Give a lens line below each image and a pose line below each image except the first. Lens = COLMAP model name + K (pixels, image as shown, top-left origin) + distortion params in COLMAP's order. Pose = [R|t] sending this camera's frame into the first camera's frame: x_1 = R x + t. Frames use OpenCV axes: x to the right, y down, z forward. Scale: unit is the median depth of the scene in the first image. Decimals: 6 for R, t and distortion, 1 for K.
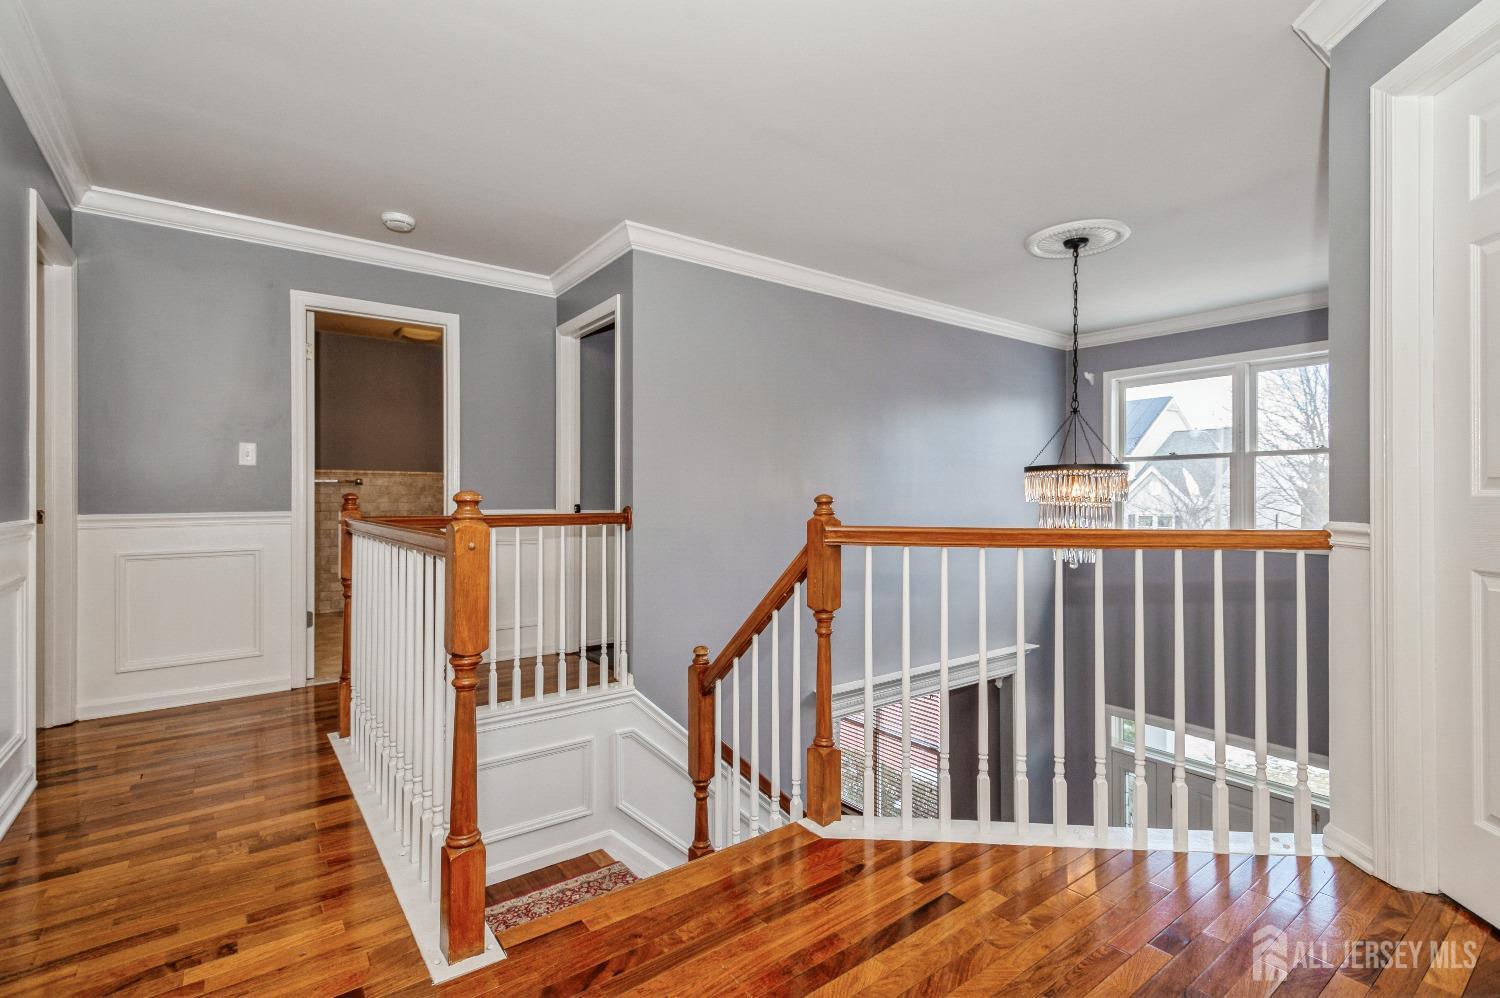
lens RADIAL K [[716.1, 0, 751.3], [0, 716.1, 497.8], [0, 0, 1]] dist [0.019107, -0.001943]
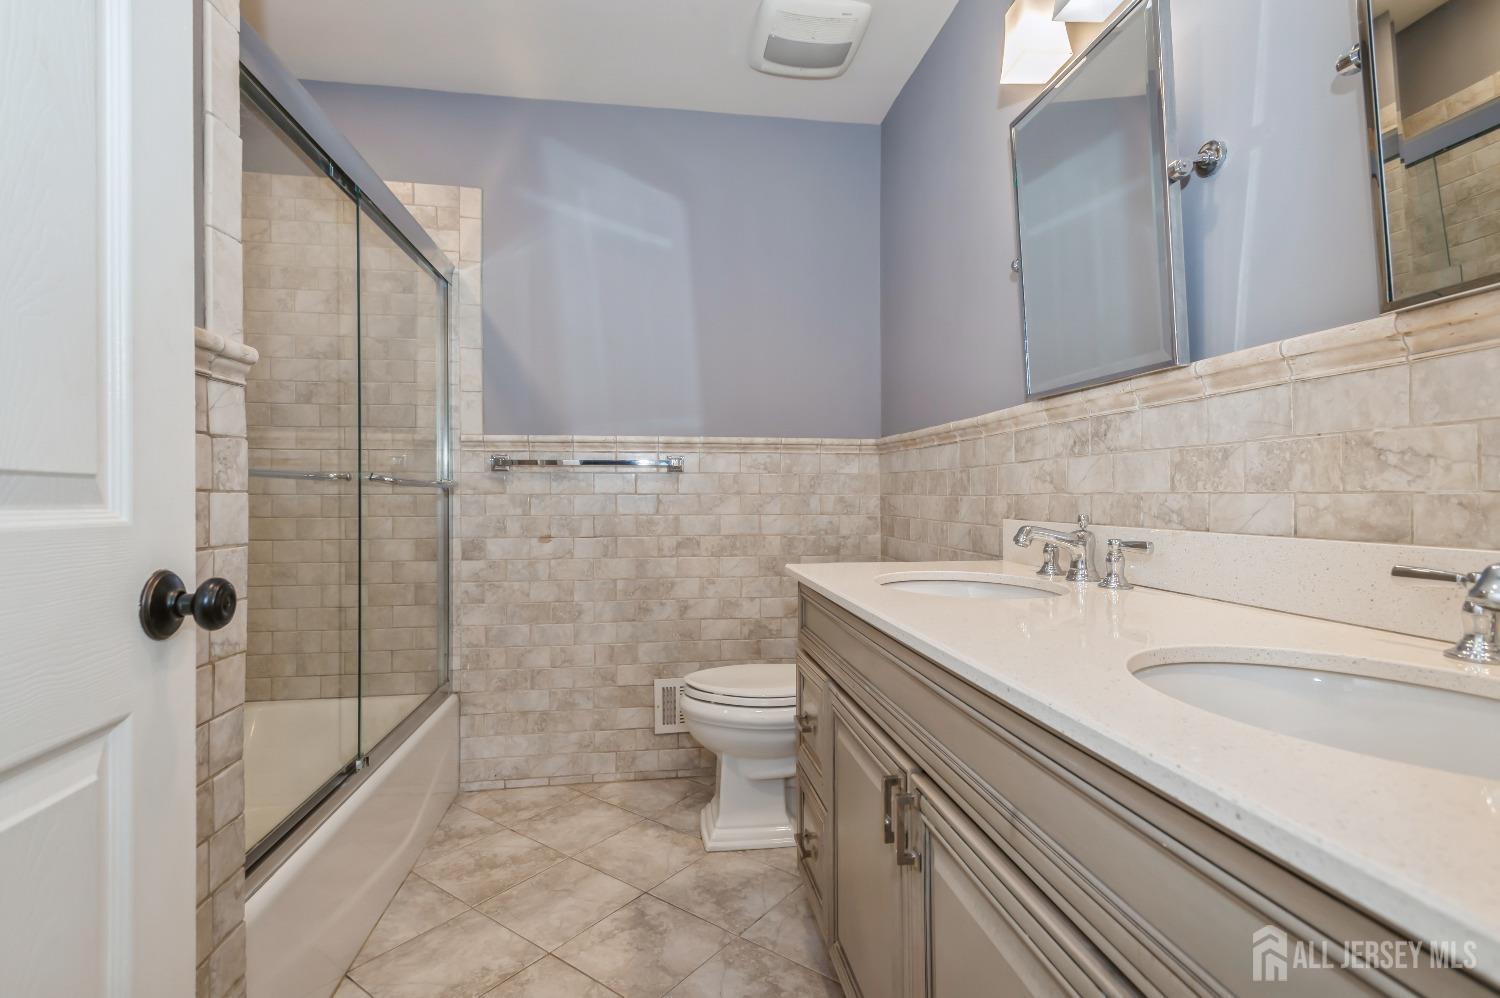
lens RADIAL K [[716.1, 0, 749.6], [0, 716.1, 497.2], [0, 0, 1]] dist [0.019107, -0.001943]
pose [[0.868894, 0.000566, -0.494998, -0.297291], [0.003051, 0.999974, 0.006498, -0.005891], [0.494989, -0.007156, 0.868870, 0.648665]]
